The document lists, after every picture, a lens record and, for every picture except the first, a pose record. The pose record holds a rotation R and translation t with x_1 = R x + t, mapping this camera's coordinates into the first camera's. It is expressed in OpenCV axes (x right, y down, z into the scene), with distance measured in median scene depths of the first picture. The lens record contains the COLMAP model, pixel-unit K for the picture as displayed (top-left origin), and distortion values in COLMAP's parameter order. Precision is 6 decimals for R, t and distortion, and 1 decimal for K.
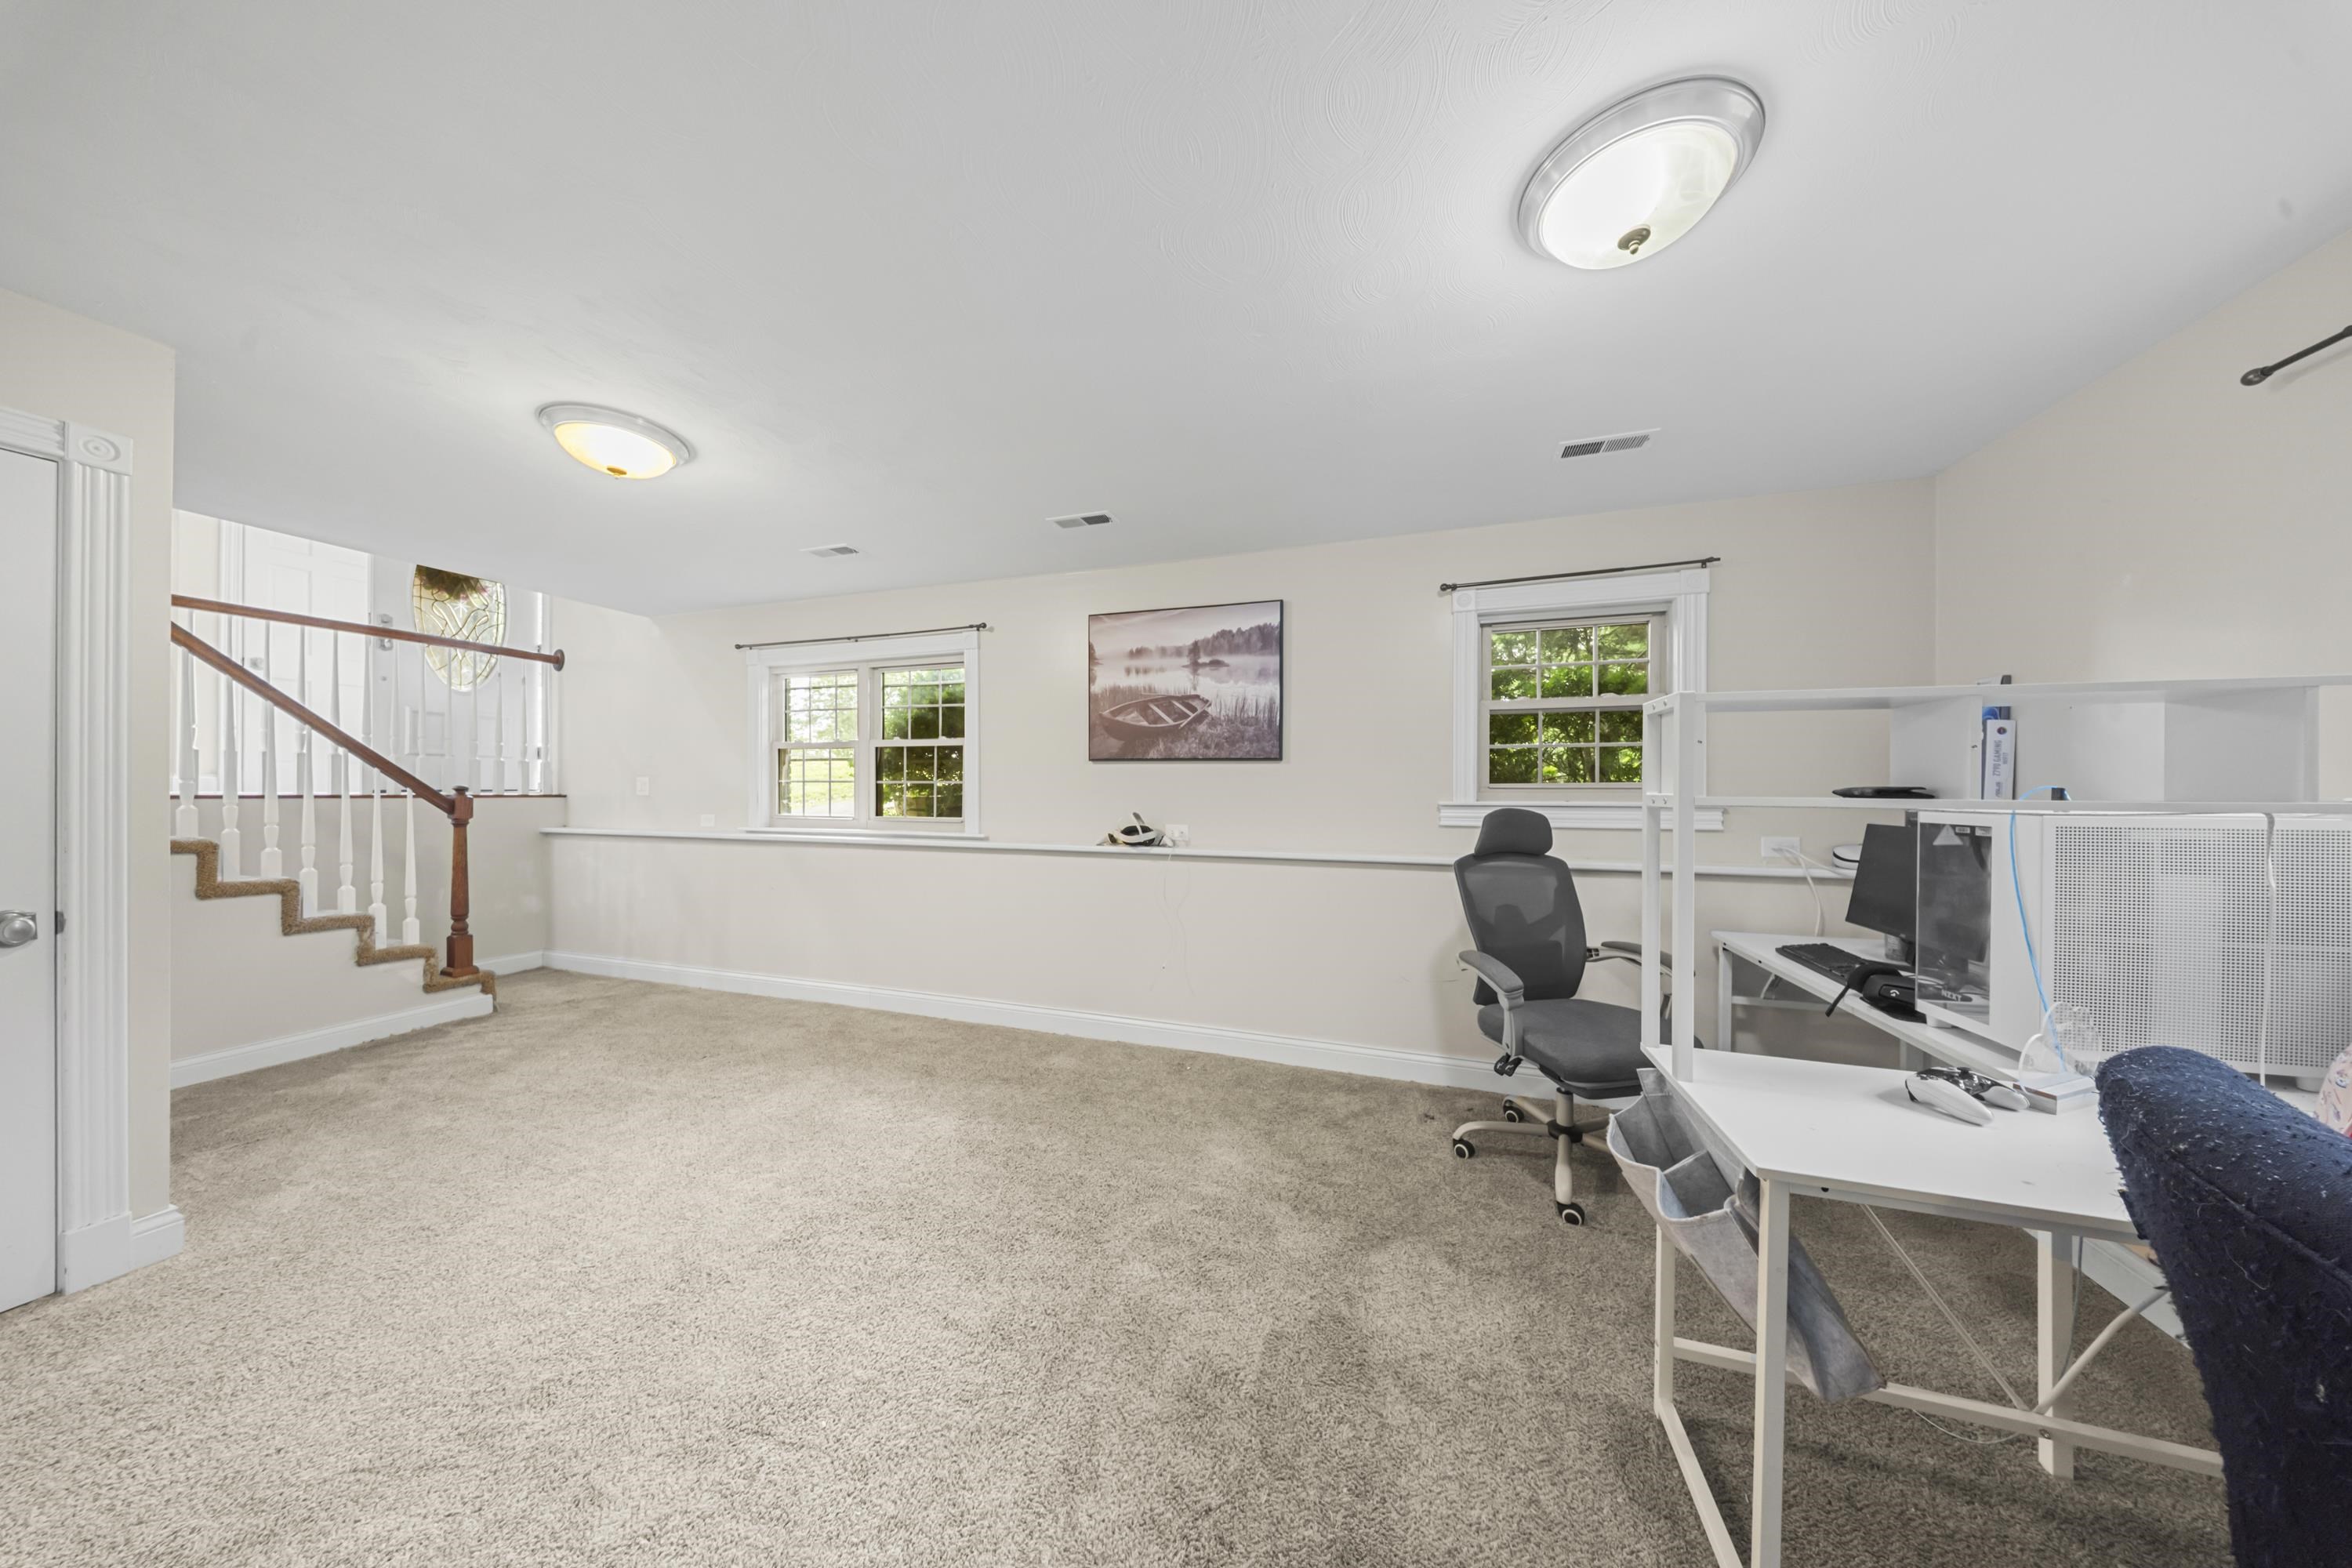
lens RADIAL K [[696.6, 0, 1176.8], [0, 696.6, 790.6], [0, 0, 1]] dist [-0.000209, -0.000104]
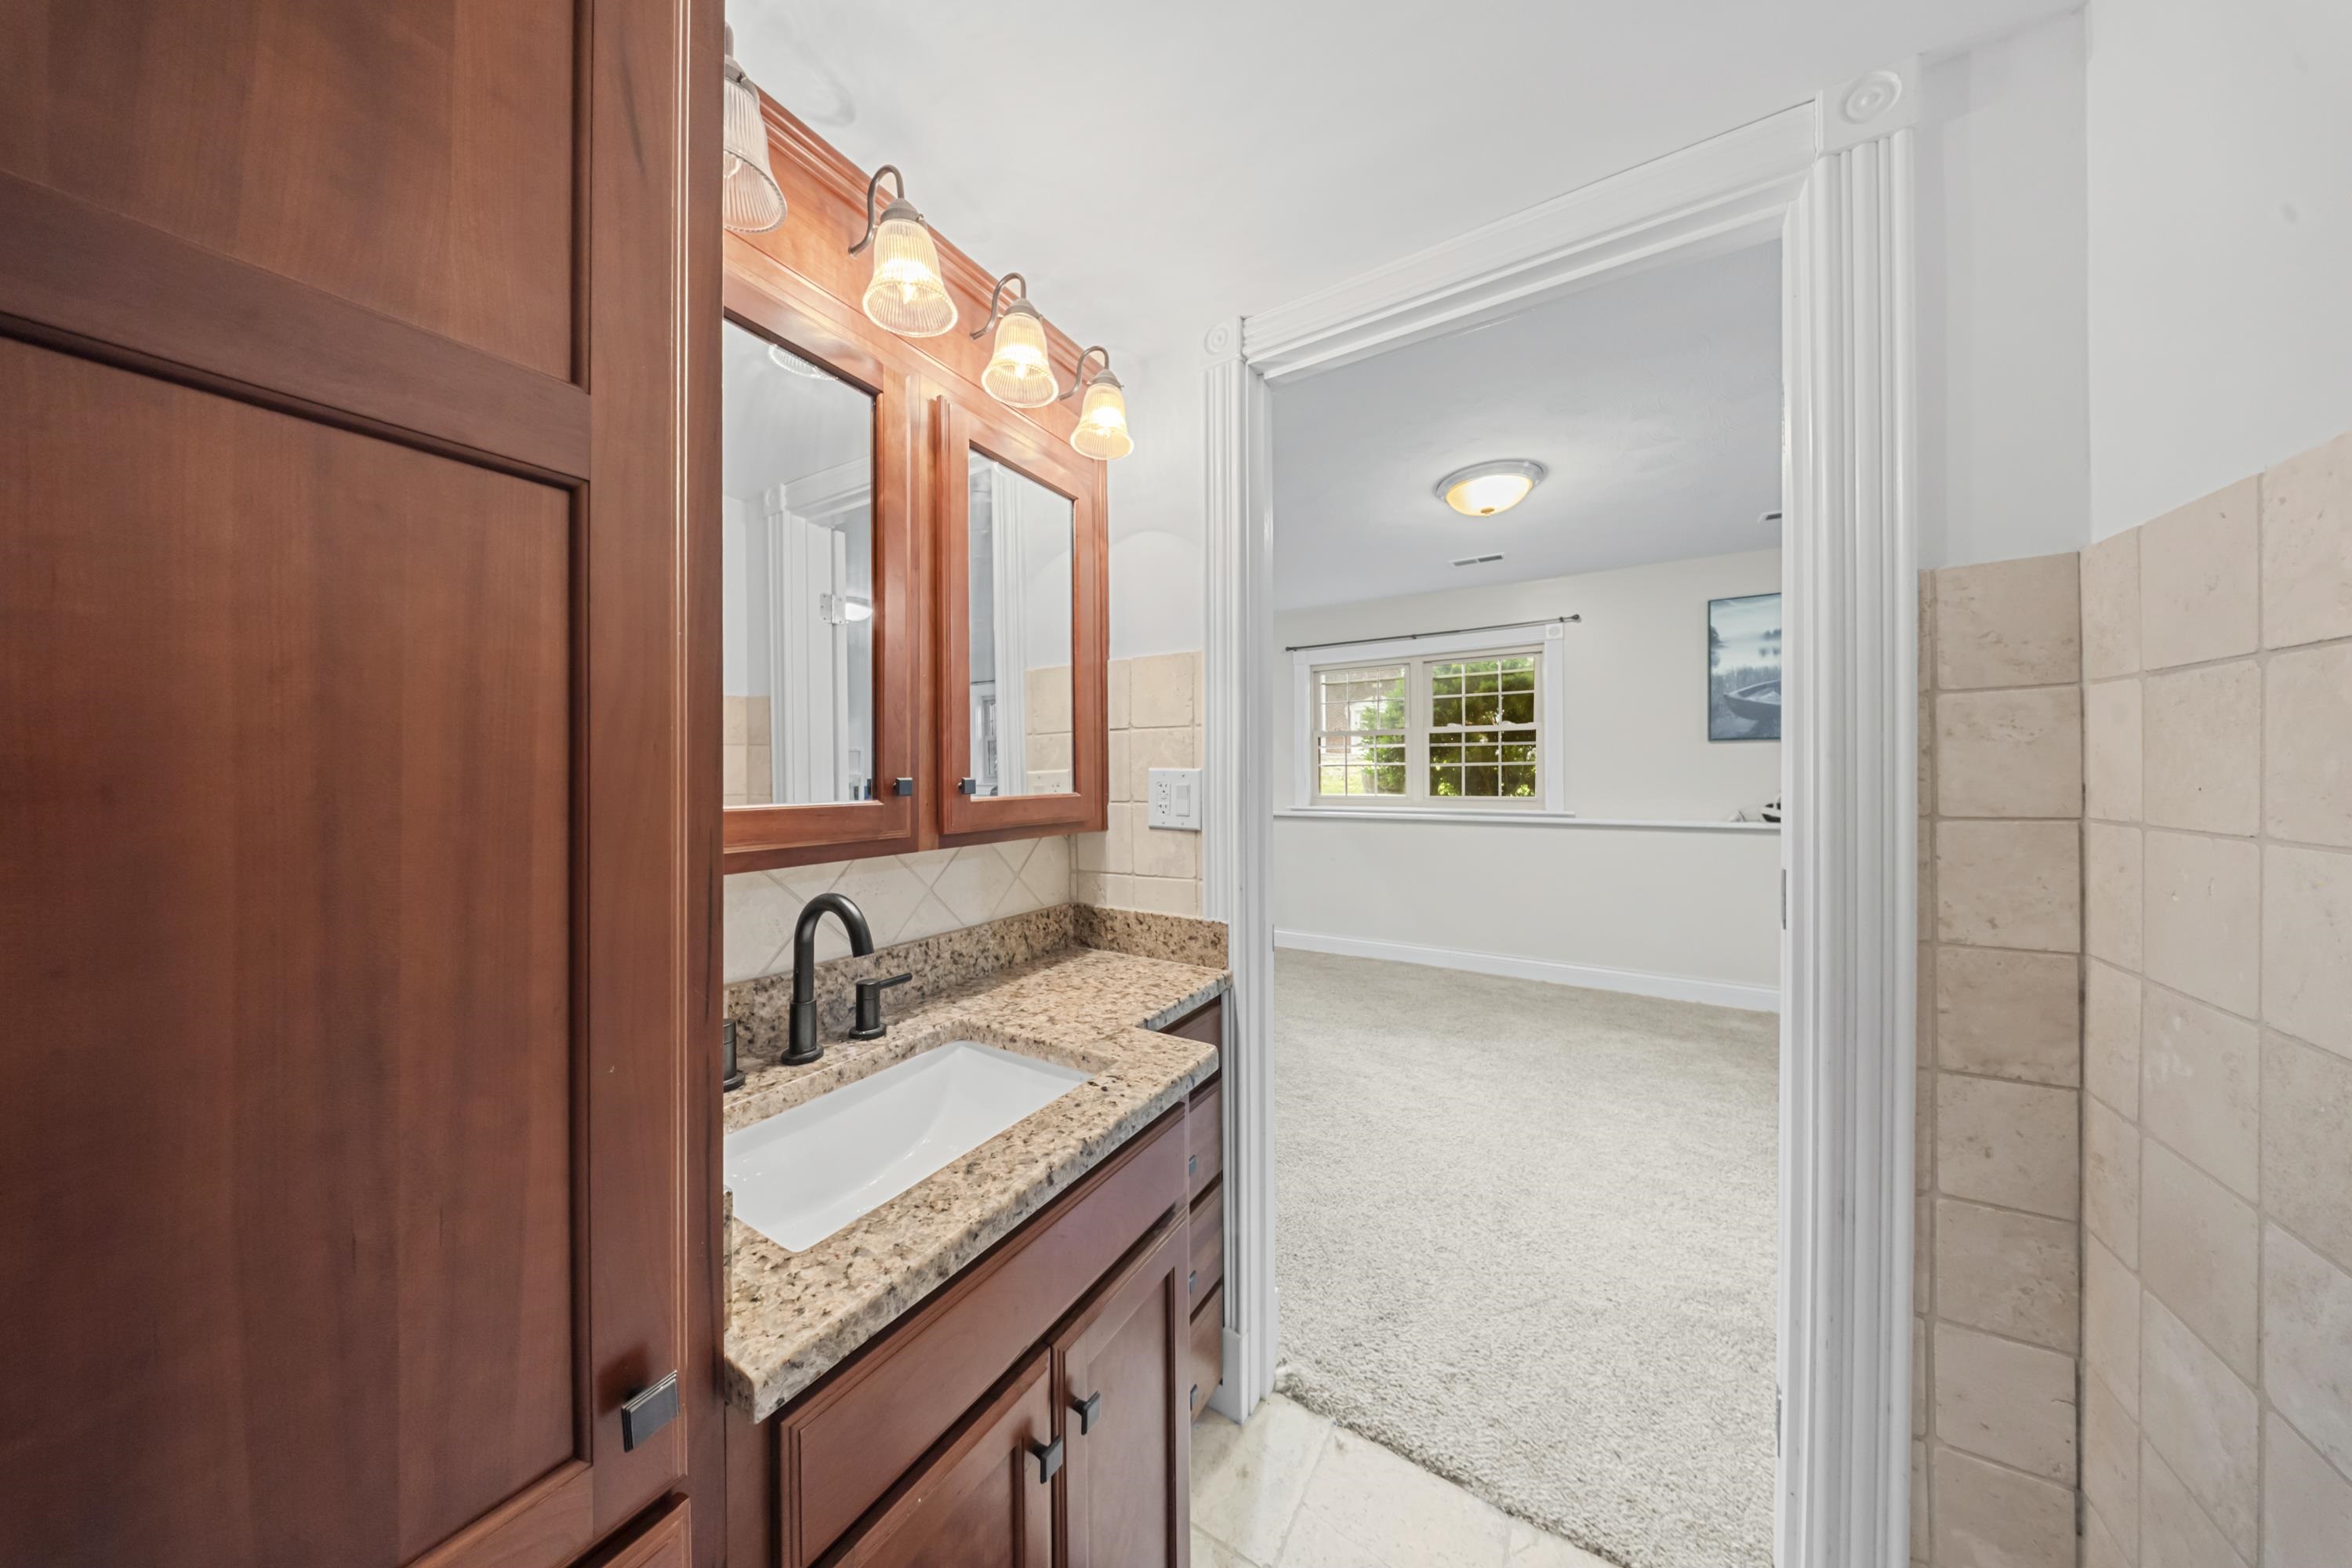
lens RADIAL K [[696.6, 0, 1176.8], [0, 696.6, 790.6], [0, 0, 1]] dist [-0.000209, -0.000104]
pose [[0.971712, -0.004368, -0.236127, -0.648704], [0.008809, 0.999803, 0.017759, 0.005574], [0.236003, -0.019337, 0.971560, -0.193501]]
